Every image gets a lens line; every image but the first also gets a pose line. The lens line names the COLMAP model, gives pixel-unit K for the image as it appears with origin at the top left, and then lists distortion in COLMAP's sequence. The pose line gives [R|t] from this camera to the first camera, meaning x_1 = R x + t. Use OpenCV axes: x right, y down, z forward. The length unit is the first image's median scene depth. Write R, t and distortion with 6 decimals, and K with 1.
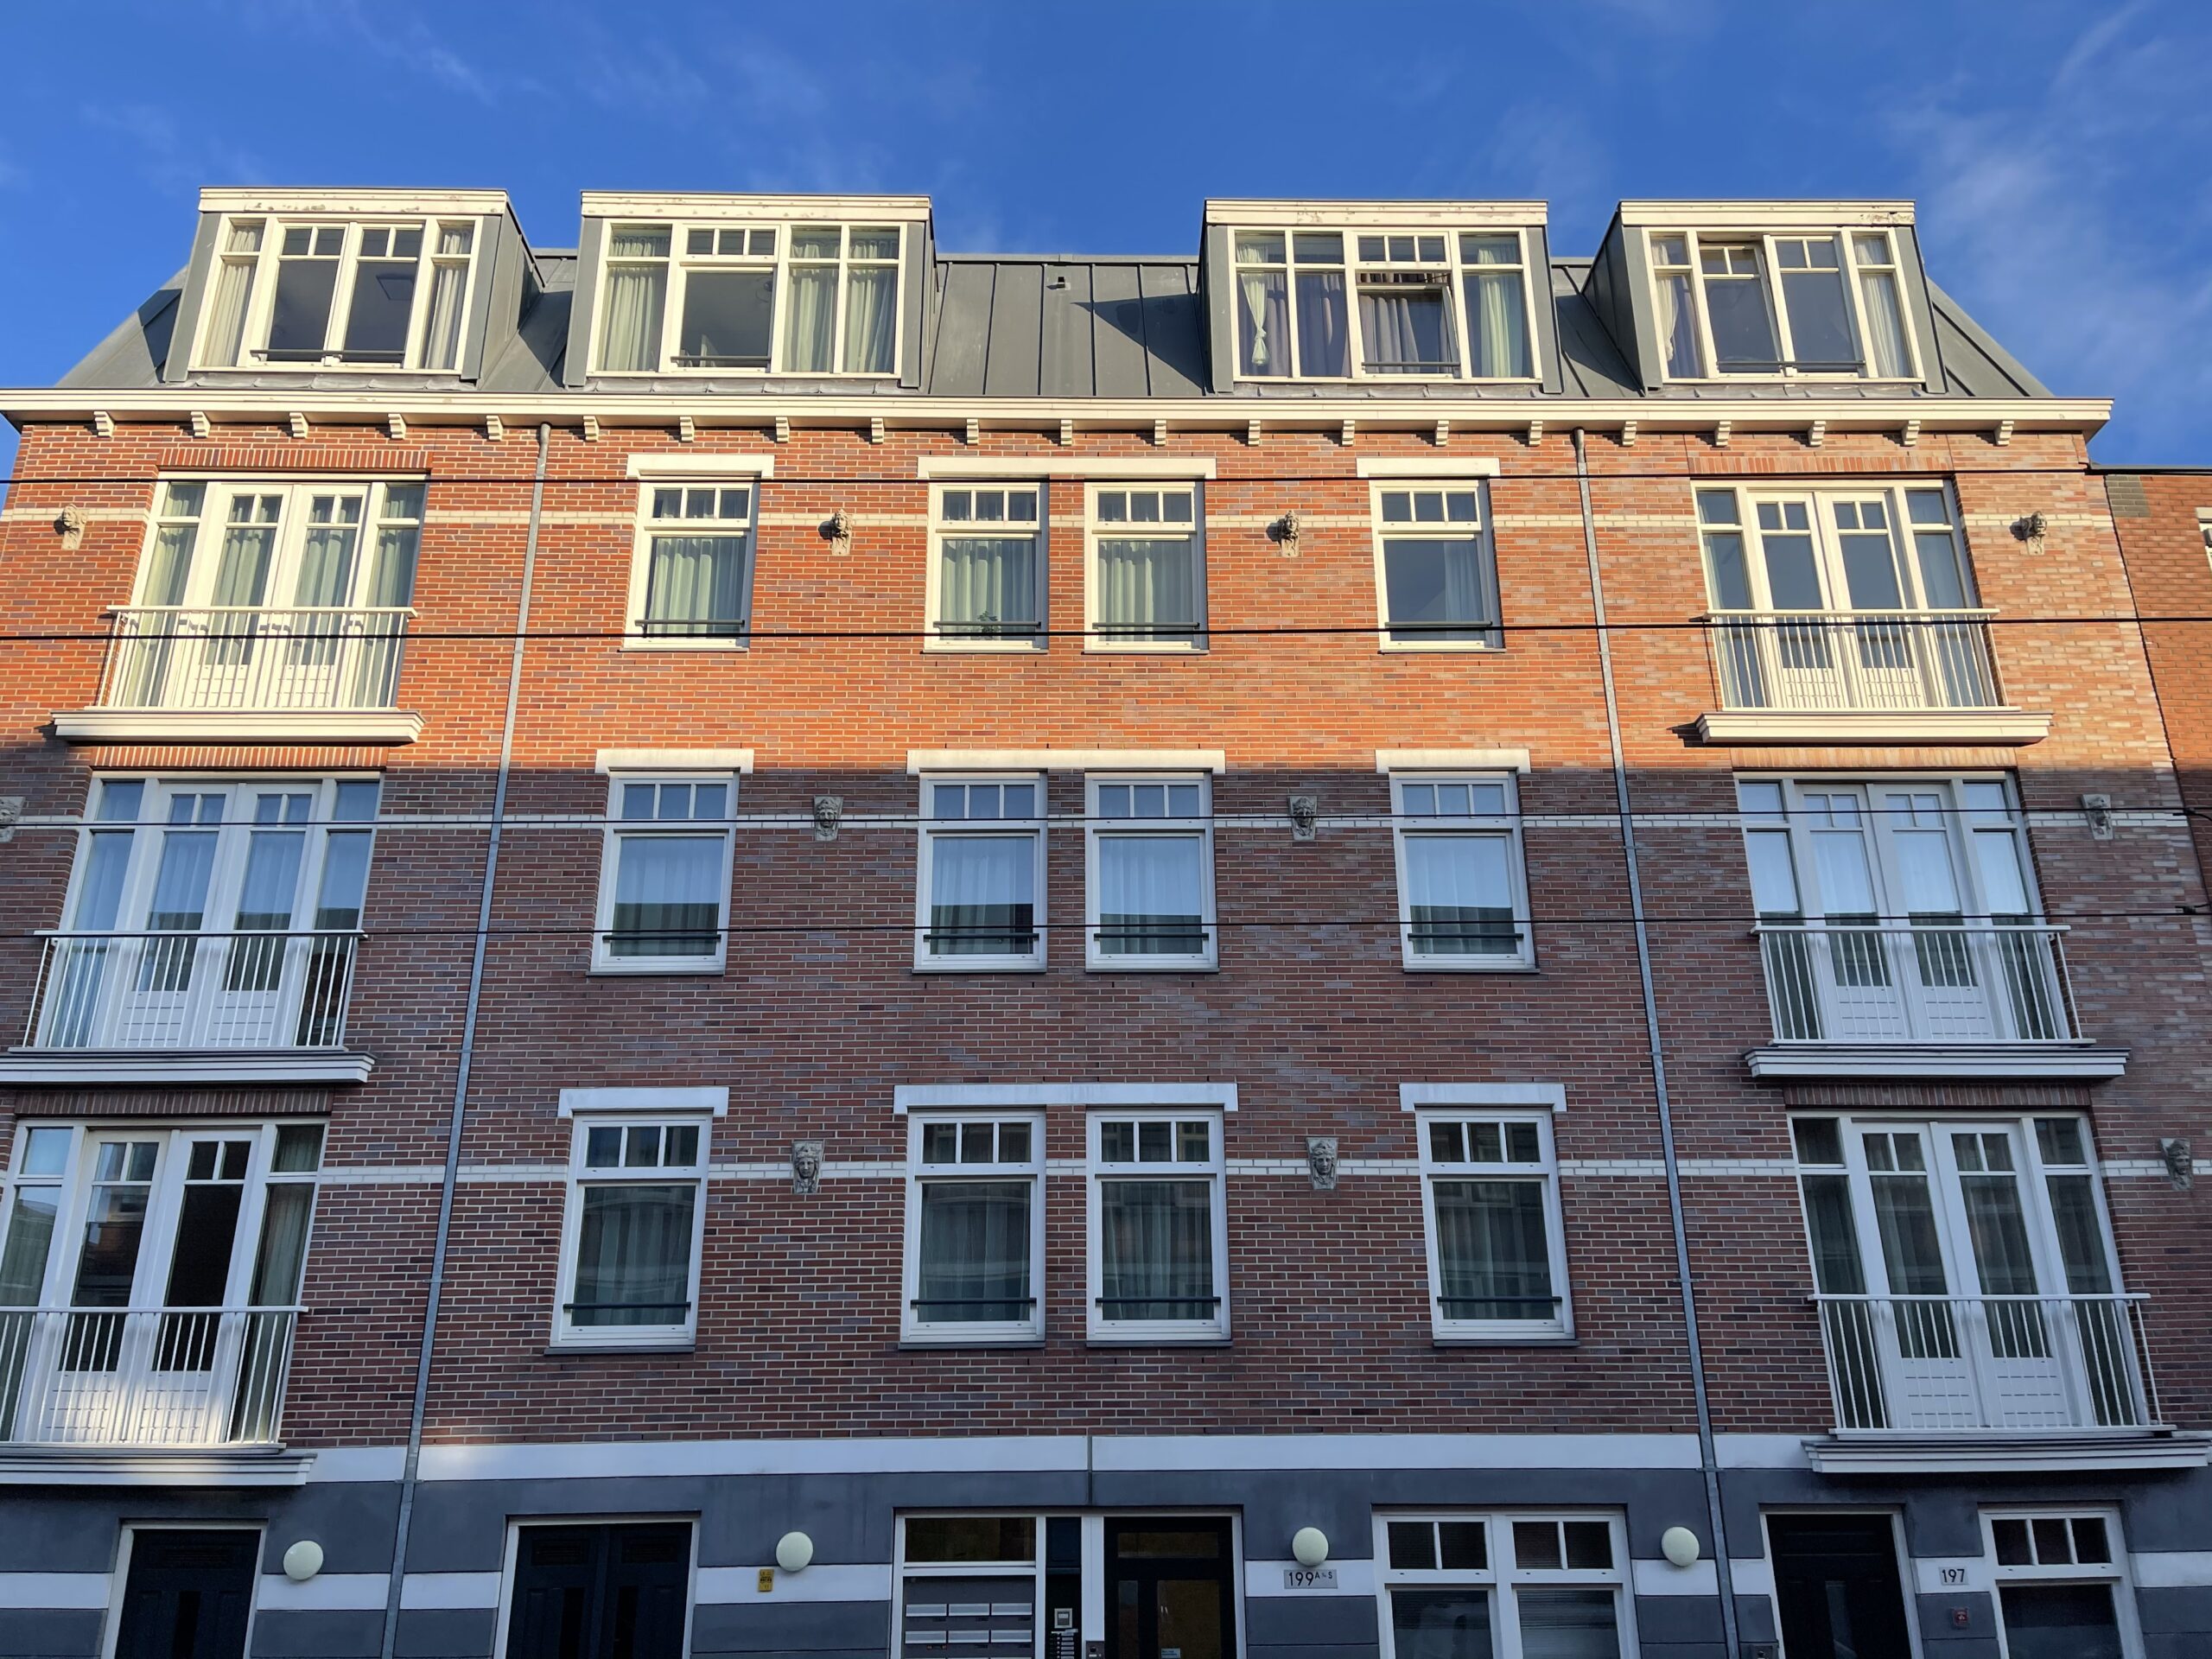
lens RADIAL K [[1717.0, 0, 1097.7], [0, 1717.0, 795.1], [0, 0, 1]] dist [0.059195, -0.061139]
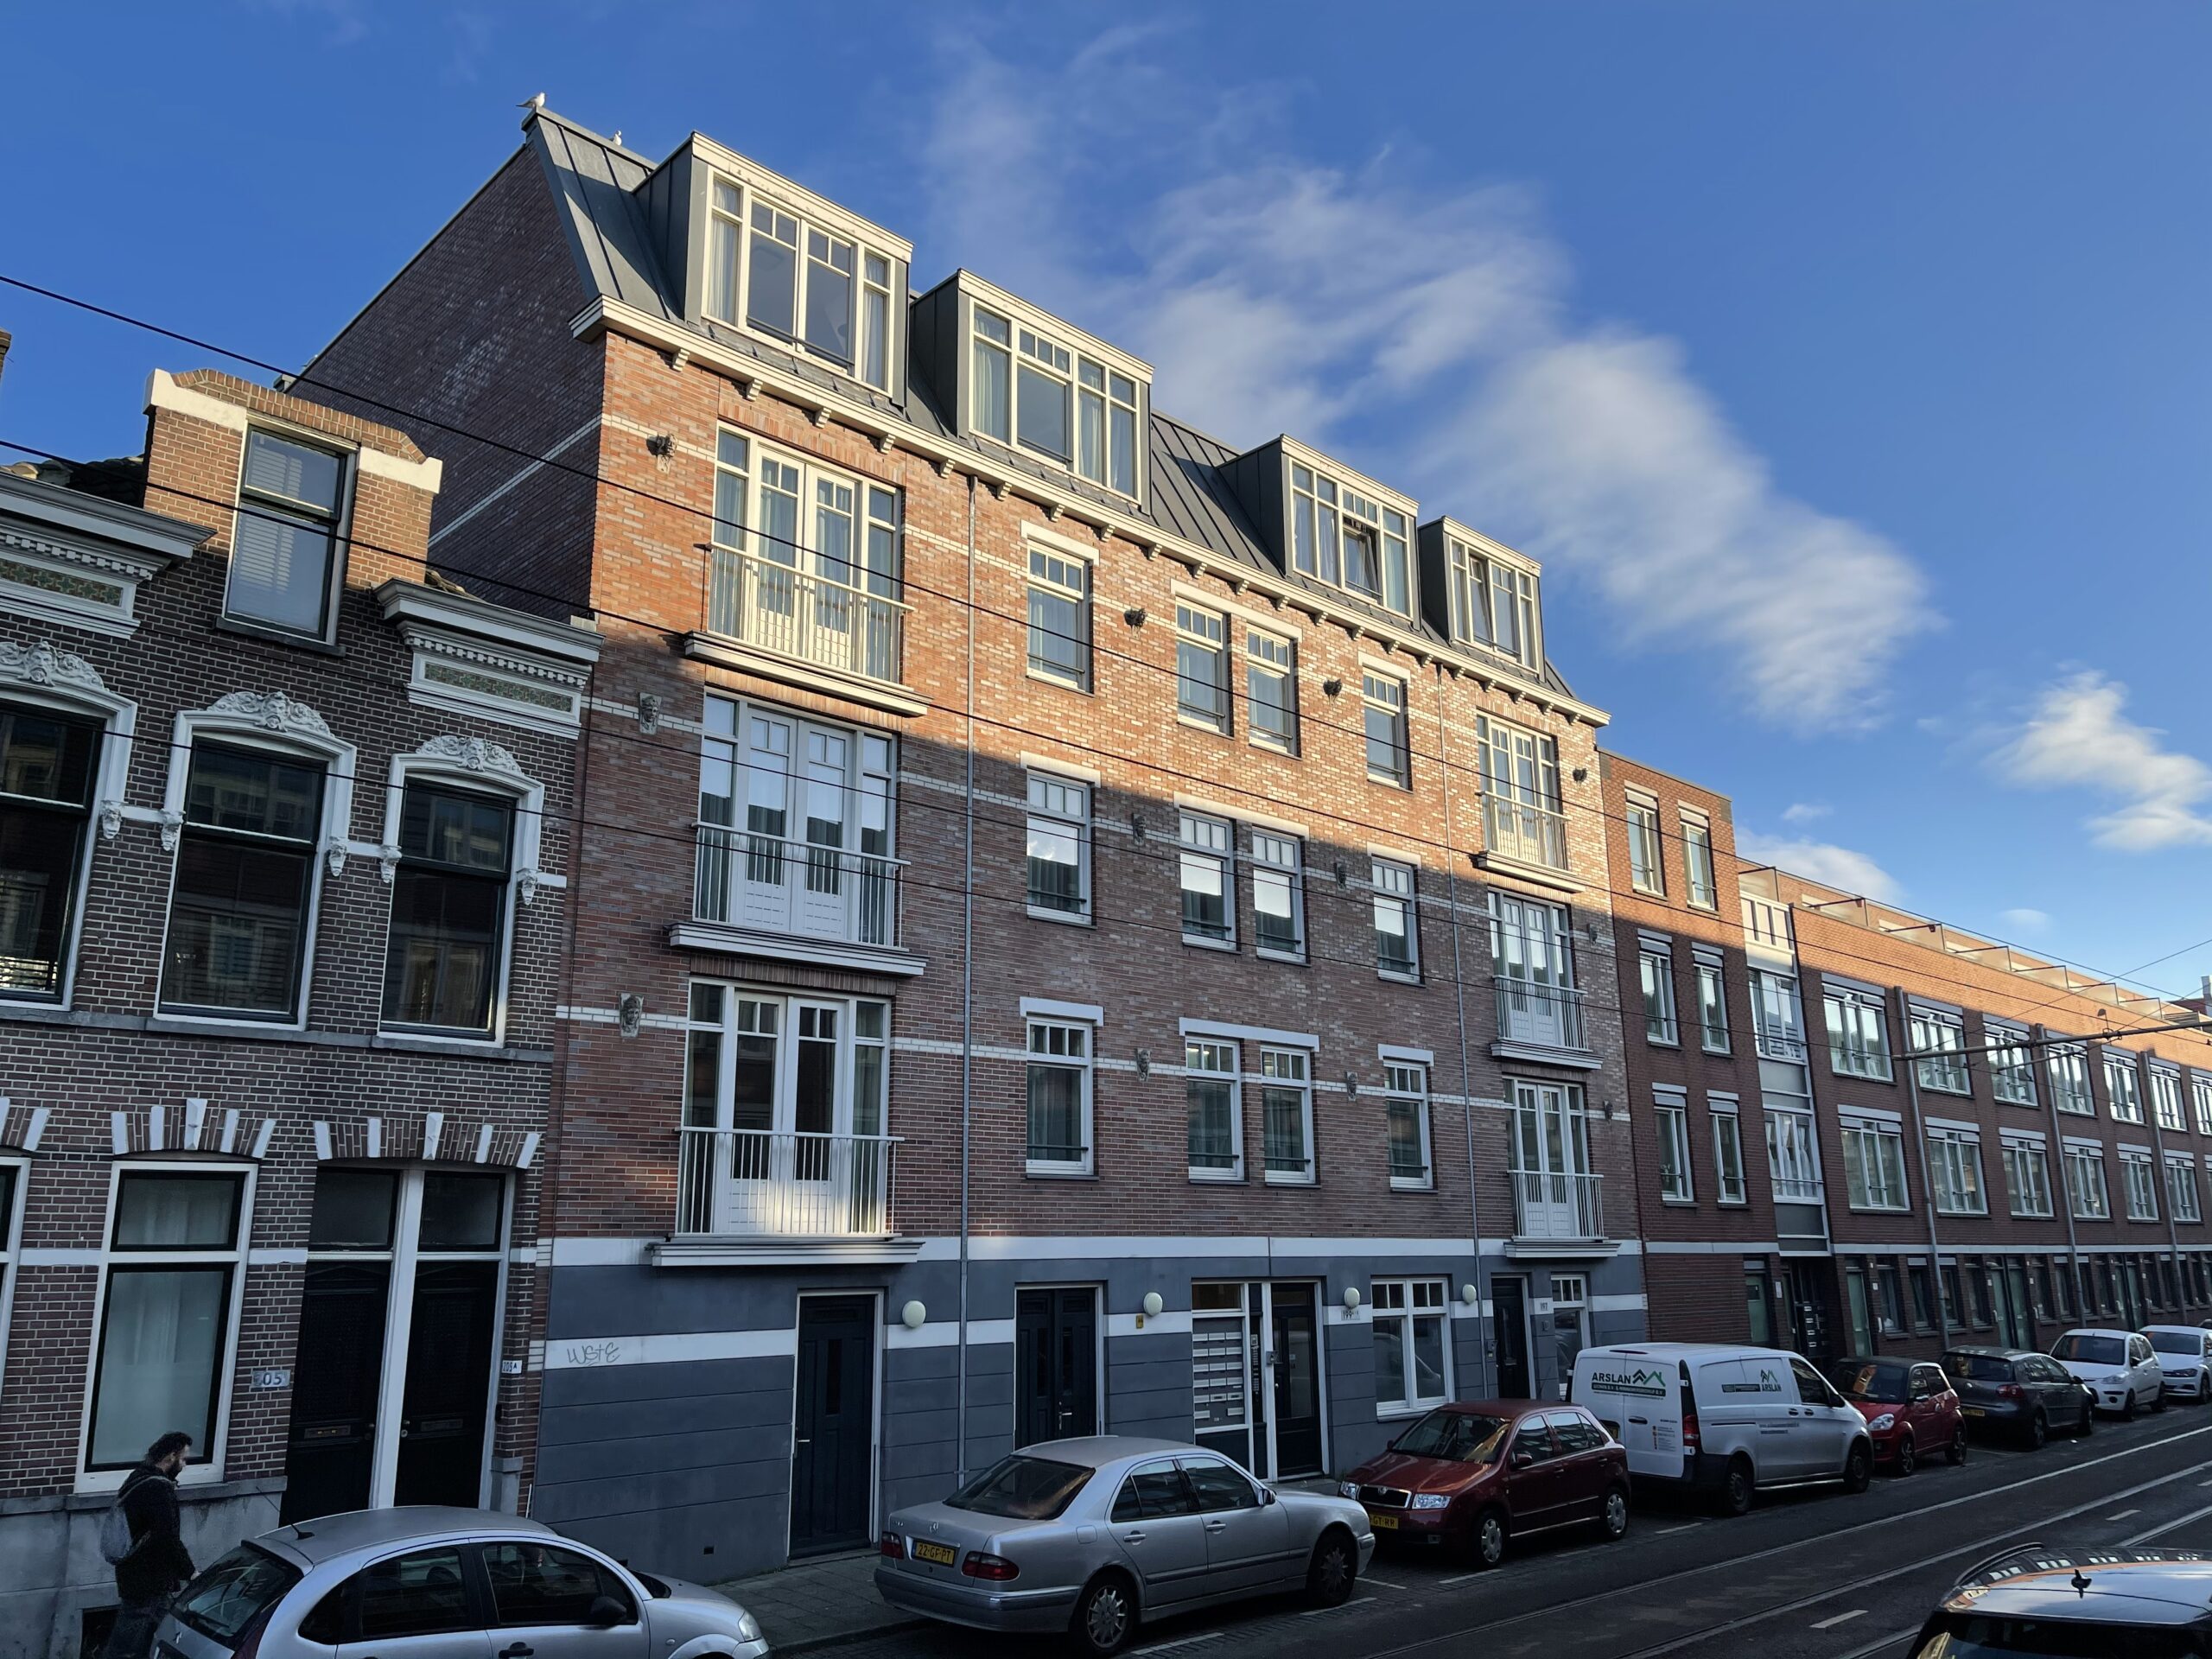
lens RADIAL K [[1717.0, 0, 995.9], [0, 1717.0, 829.3], [0, 0, 1]] dist [0.059195, -0.061139]
pose [[0.739408, 0.163089, 0.653206, -1.128241], [-0.239804, 0.970383, 0.029169, 0.000345], [-0.629103, -0.178209, 0.756618, -0.026187]]
